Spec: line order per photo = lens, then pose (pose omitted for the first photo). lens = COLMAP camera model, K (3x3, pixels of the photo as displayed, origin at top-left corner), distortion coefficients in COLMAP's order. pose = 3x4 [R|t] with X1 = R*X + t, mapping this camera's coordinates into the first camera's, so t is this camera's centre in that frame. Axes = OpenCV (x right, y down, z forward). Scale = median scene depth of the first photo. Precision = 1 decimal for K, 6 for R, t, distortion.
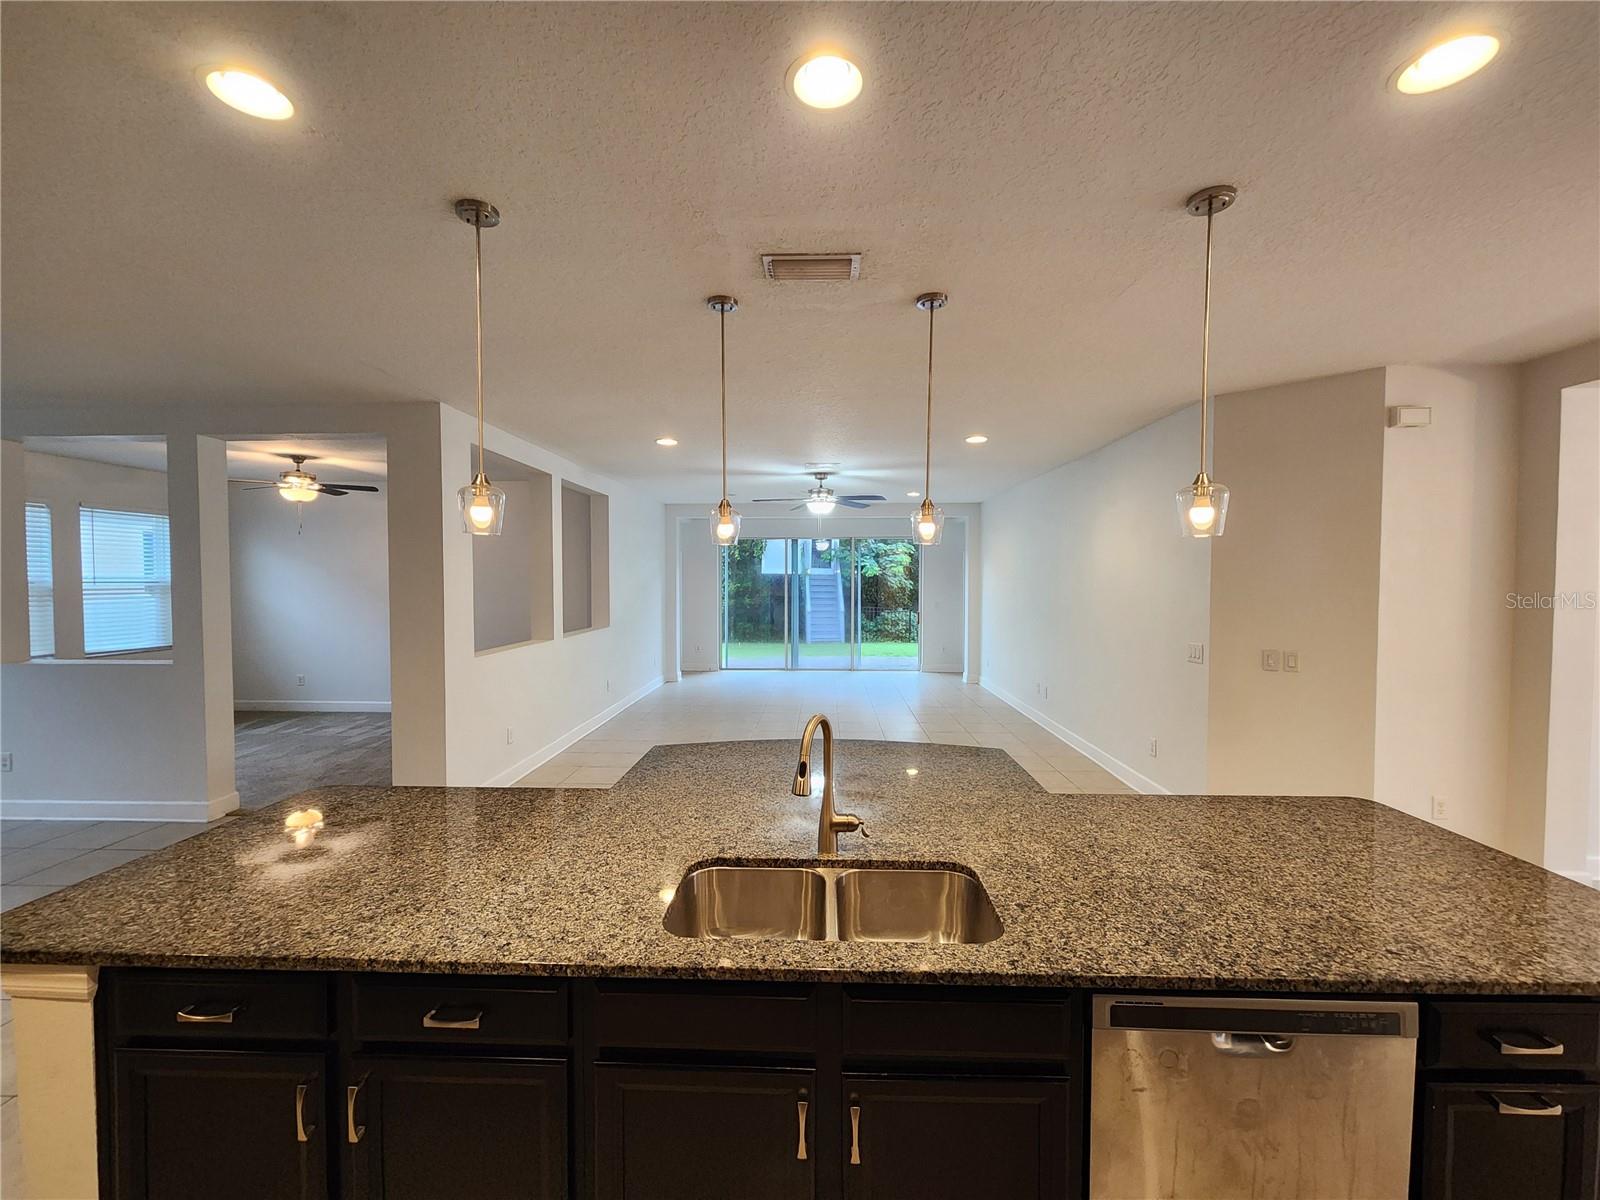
lens RADIAL K [[656.5, 0, 800.7], [0, 656.5, 604.2], [0, 0, 1]] dist [0.002949, -0.000249]
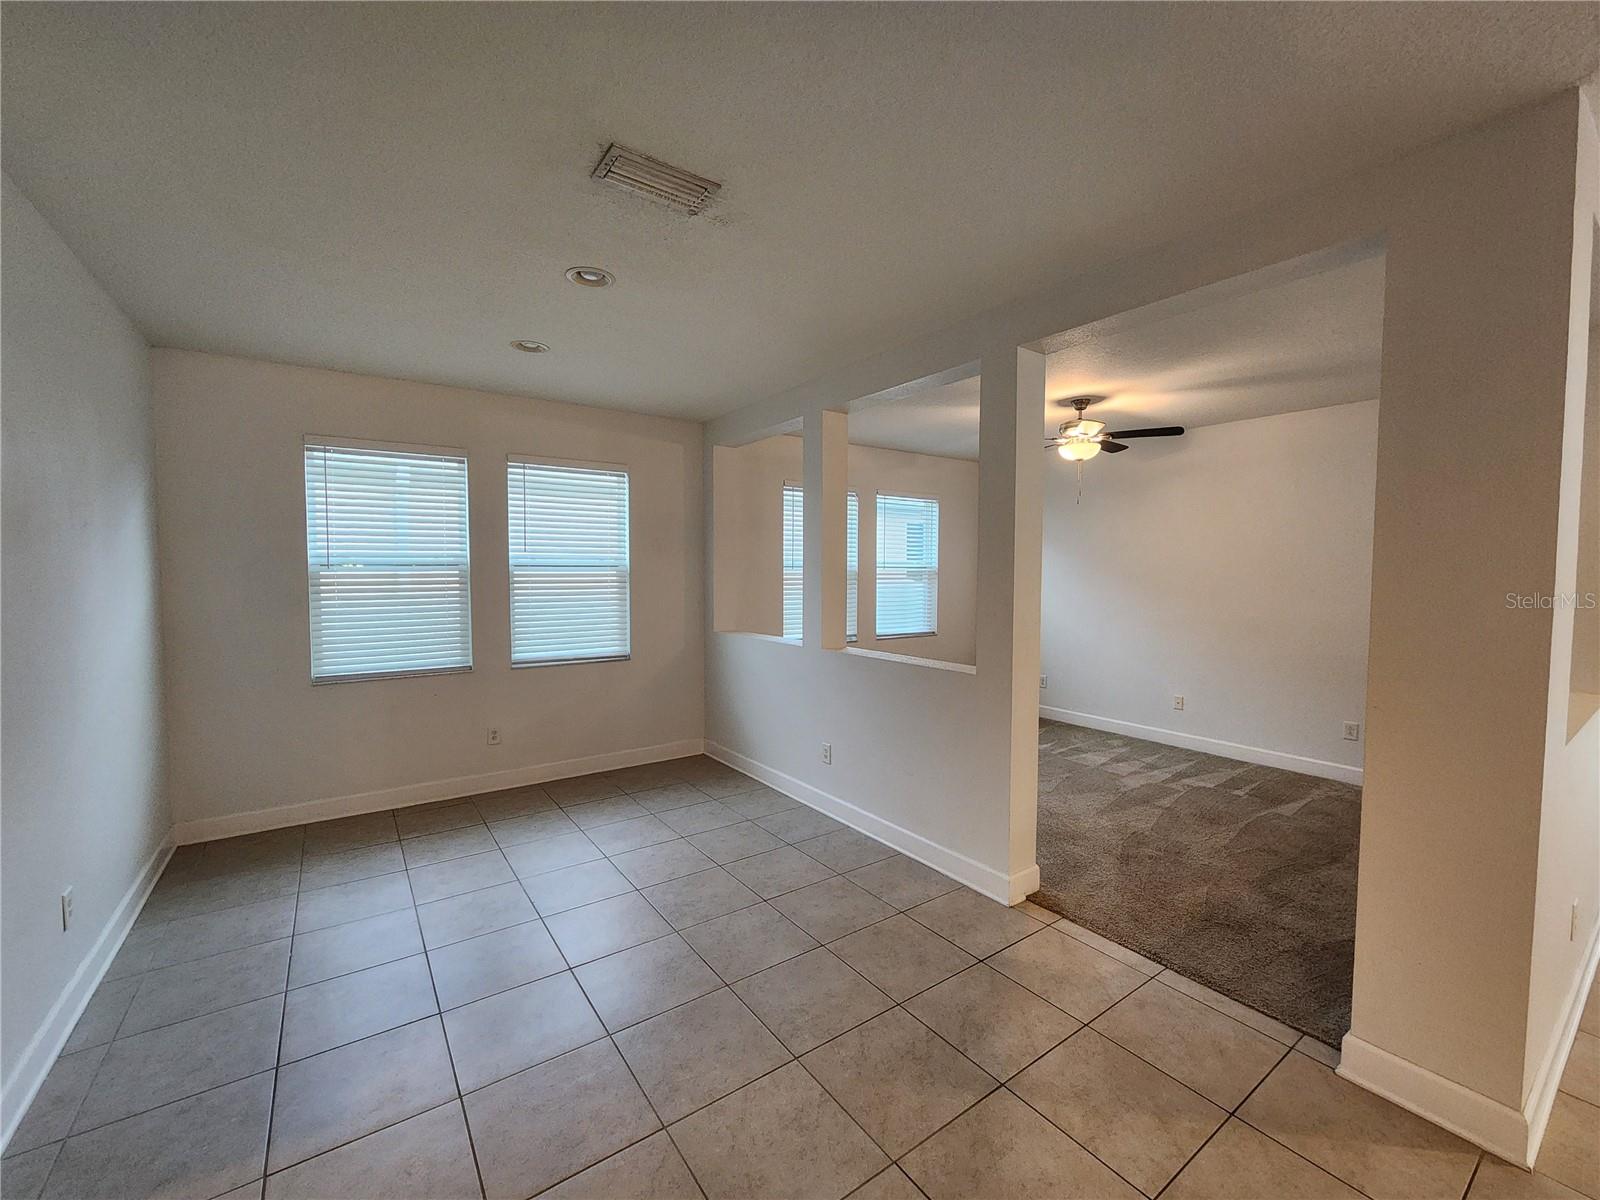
lens RADIAL K [[656.5, 0, 797.7], [0, 656.5, 598.7], [0, 0, 1]] dist [0.002949, -0.000249]
pose [[0.606590, 0.035769, -0.794210, -0.437455], [-0.031357, 0.999286, 0.021055, -0.001454], [0.794396, 0.012132, 0.607279, 0.349145]]
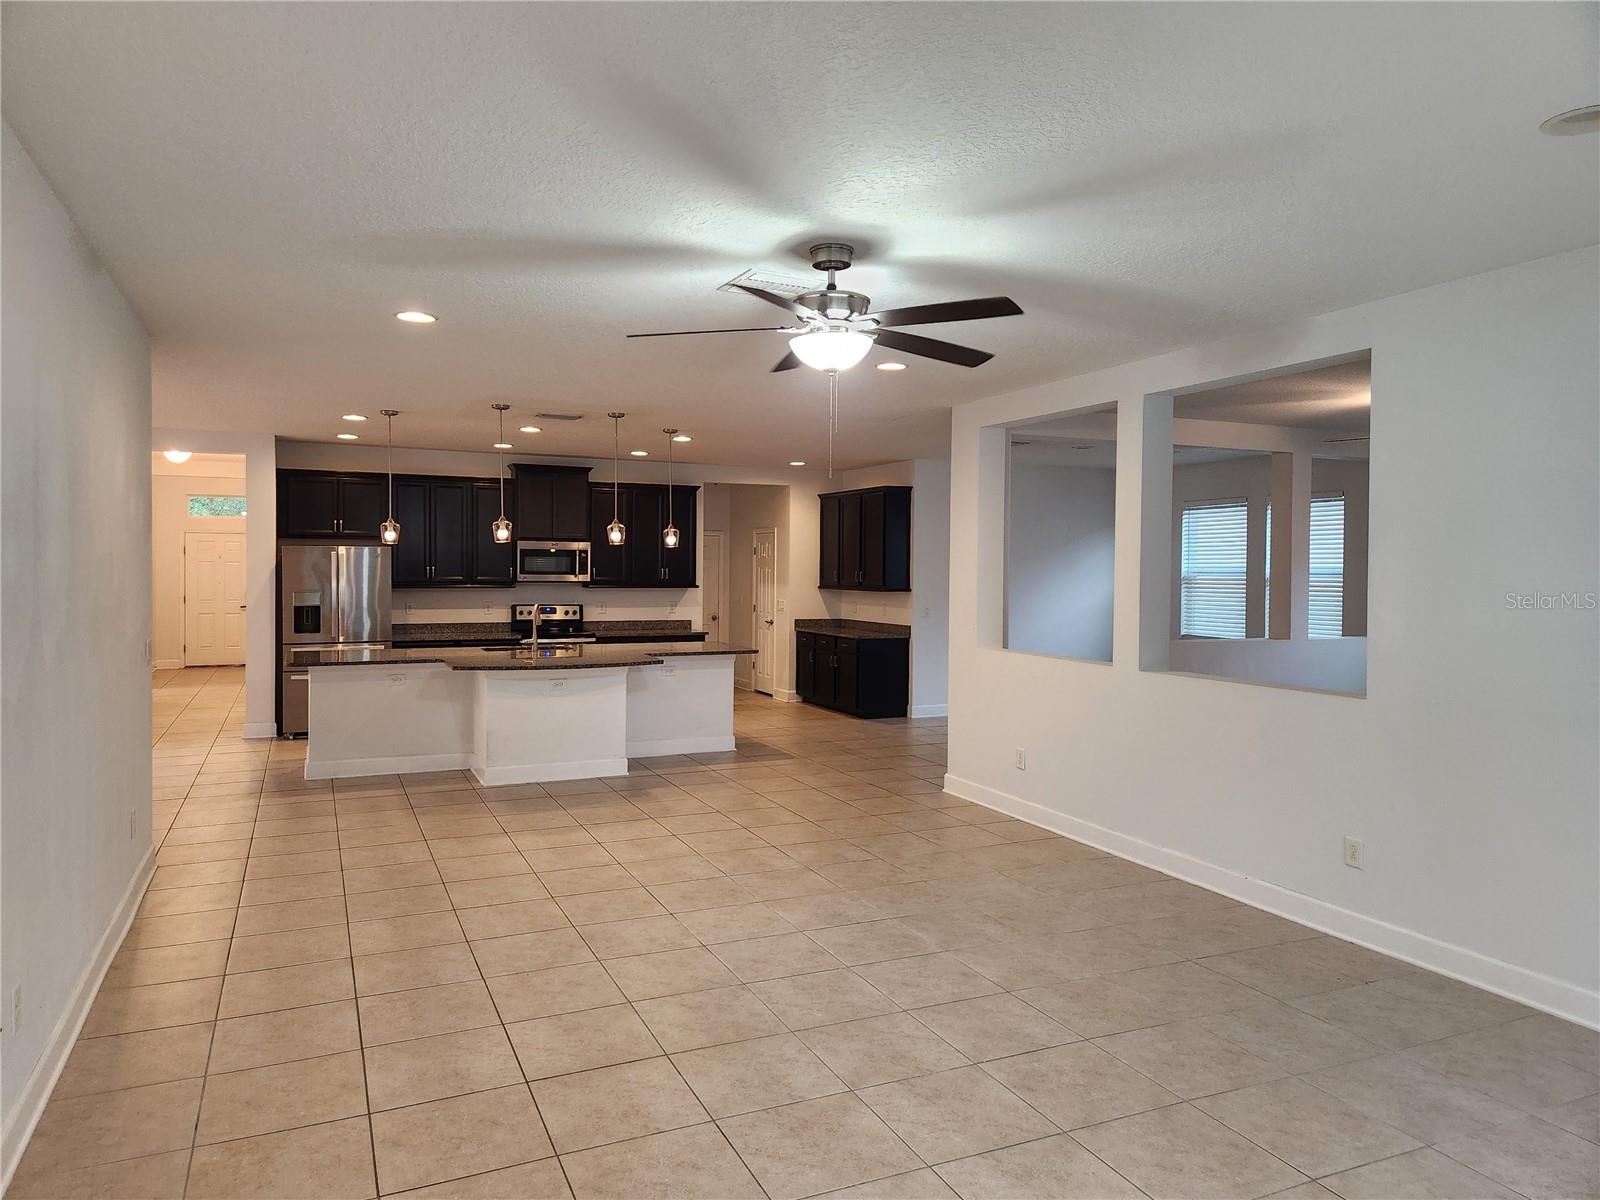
lens RADIAL K [[1072.7, 0, 794.3], [0, 1072.7, 598.8], [0, 0, 1]] dist [0.058395, -0.004713]
pose [[-0.897454, 0.003730, -0.441093, 0.426109], [-0.030052, 0.997124, 0.069577, -0.092176], [0.440084, 0.075698, -0.894760, 2.183215]]
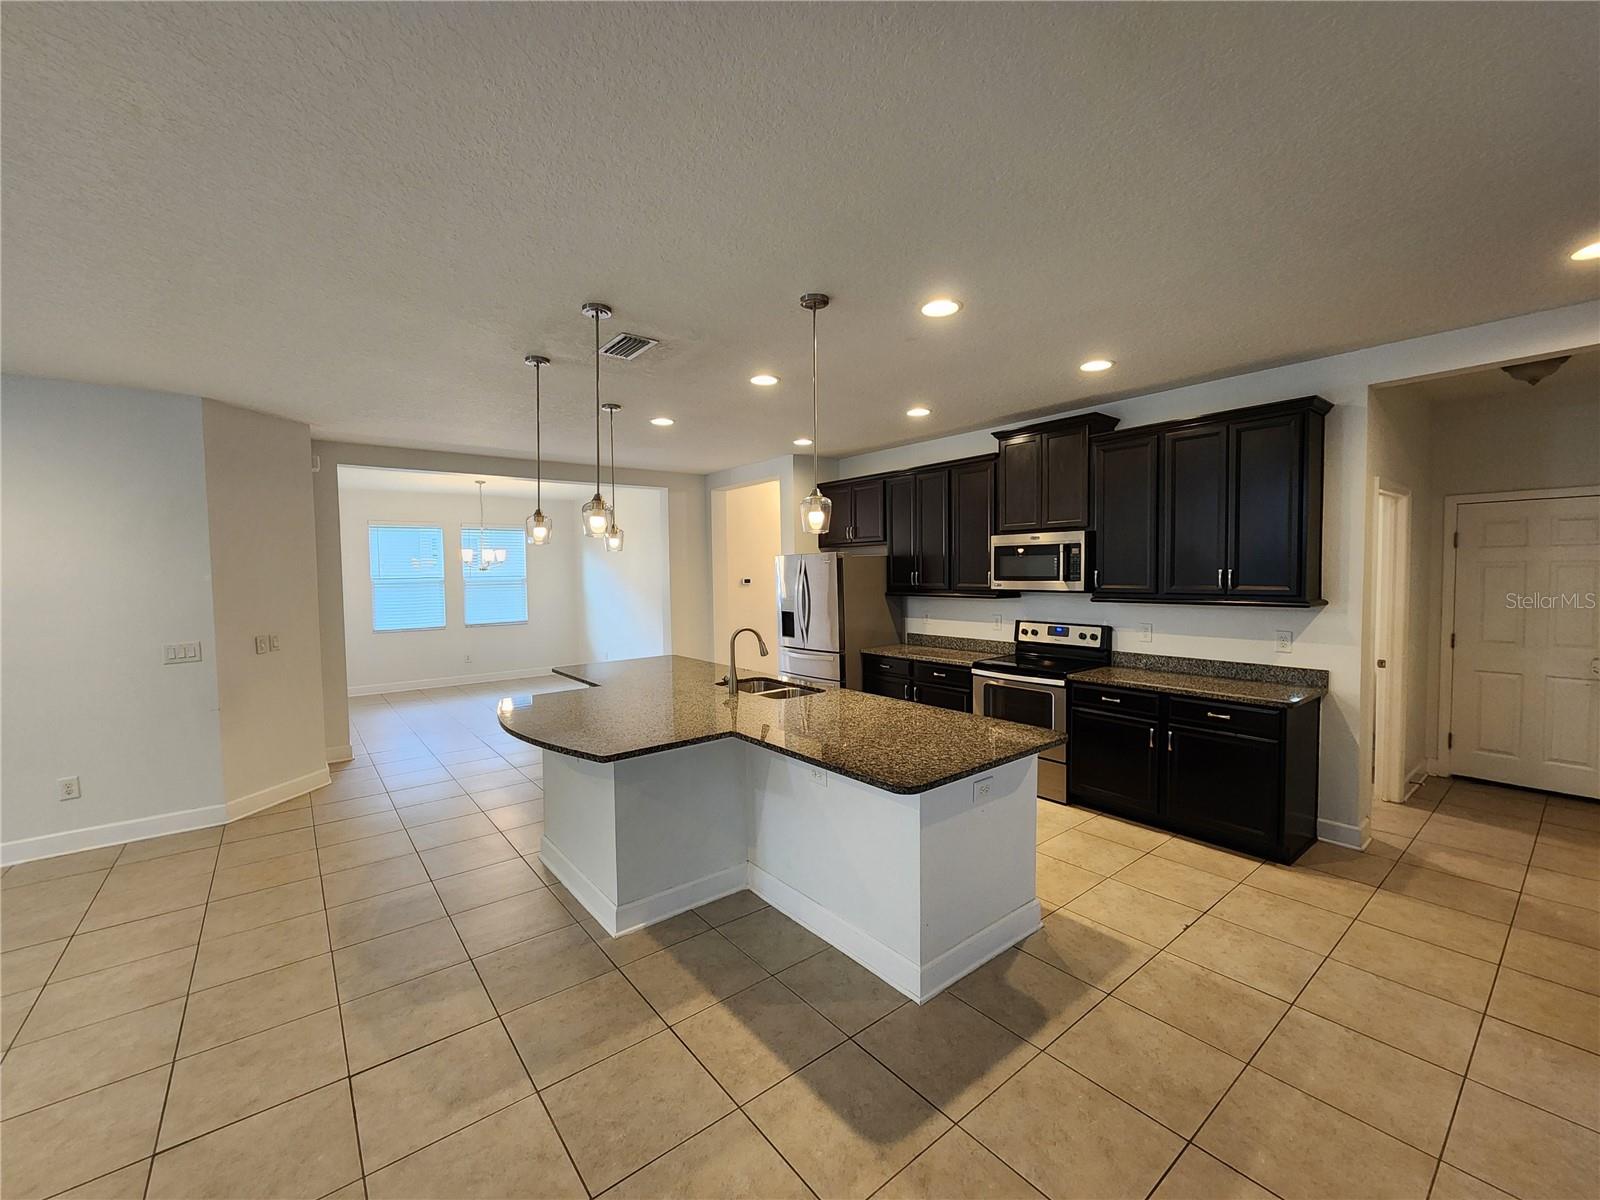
lens RADIAL K [[656.5, 0, 806.1], [0, 656.5, 604.9], [0, 0, 1]] dist [0.002949, -0.000249]
pose [[-0.652497, -0.033190, 0.757064, -0.638499], [0.041924, 0.995929, 0.079795, -0.026060], [-0.756631, 0.083806, -0.648449, 0.810311]]
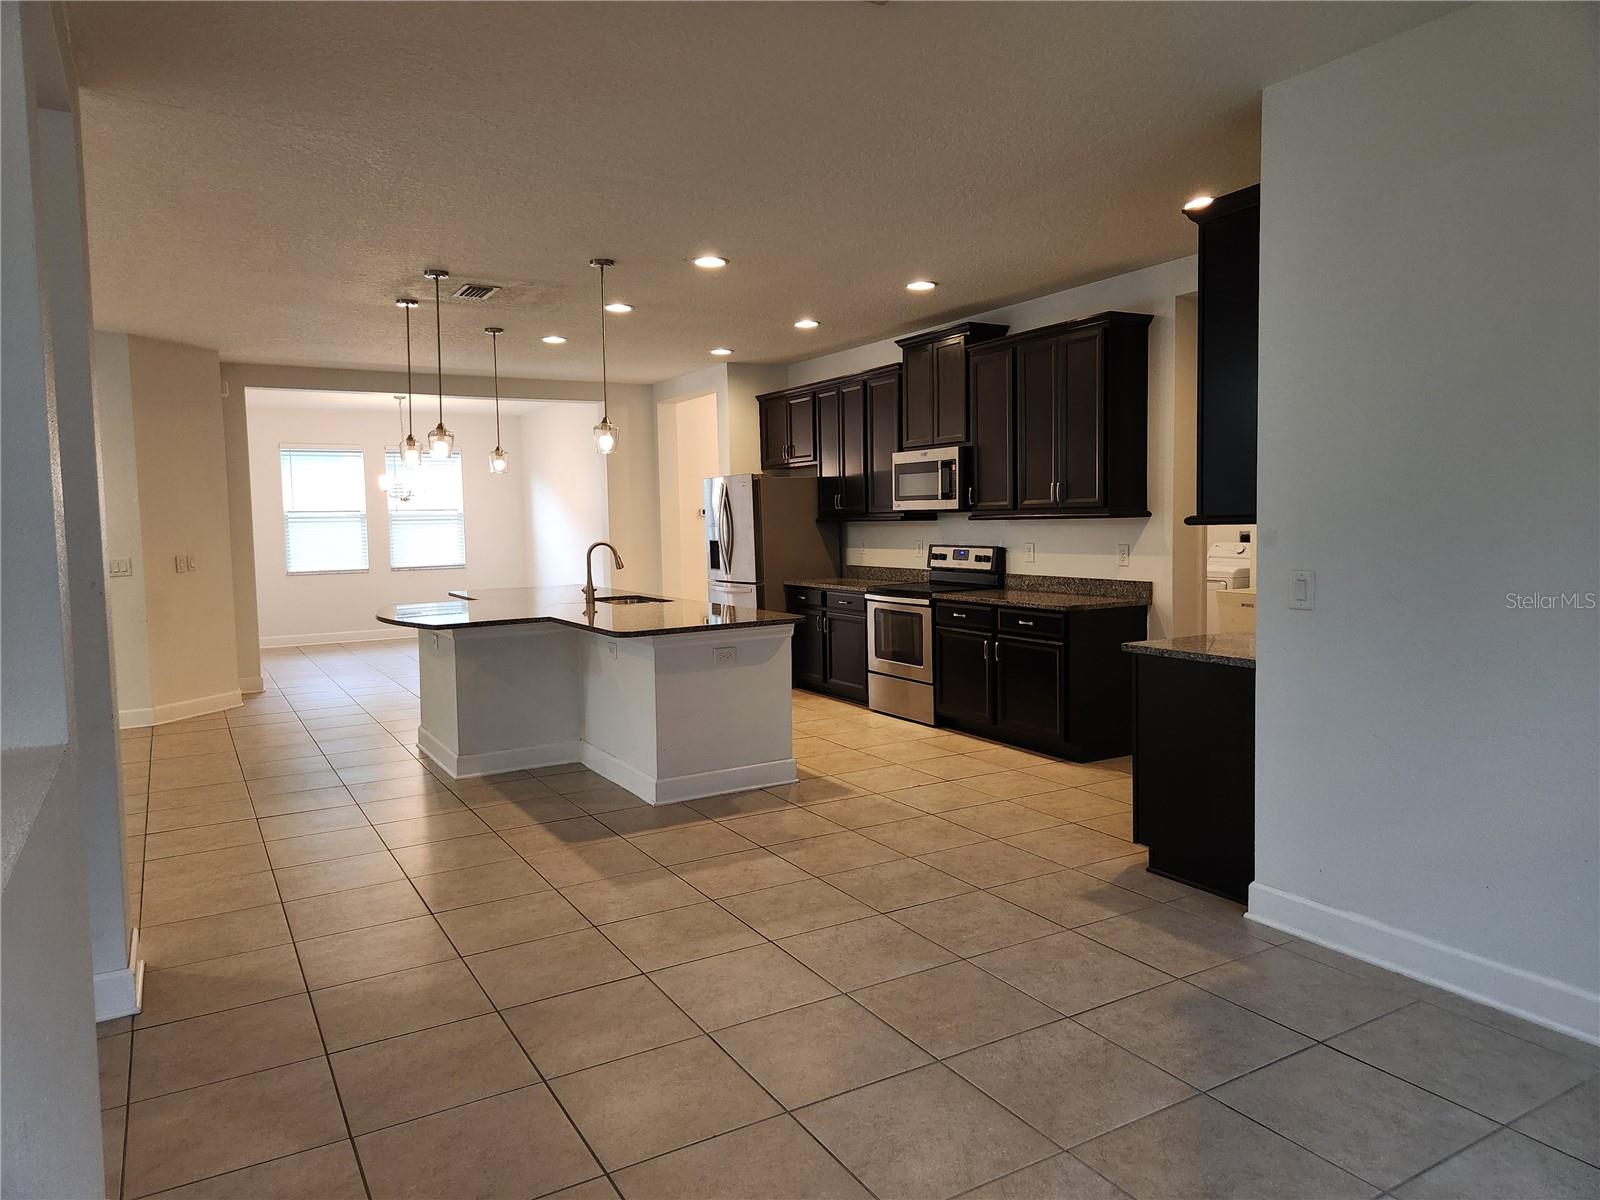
lens RADIAL K [[1072.7, 0, 798.9], [0, 1072.7, 595.5], [0, 0, 1]] dist [0.058395, -0.004713]
pose [[-0.531040, -0.053997, 0.845625, -1.312592], [0.052001, 0.994010, 0.096128, 0.009704], [-0.845750, 0.095021, -0.525051, 0.874658]]
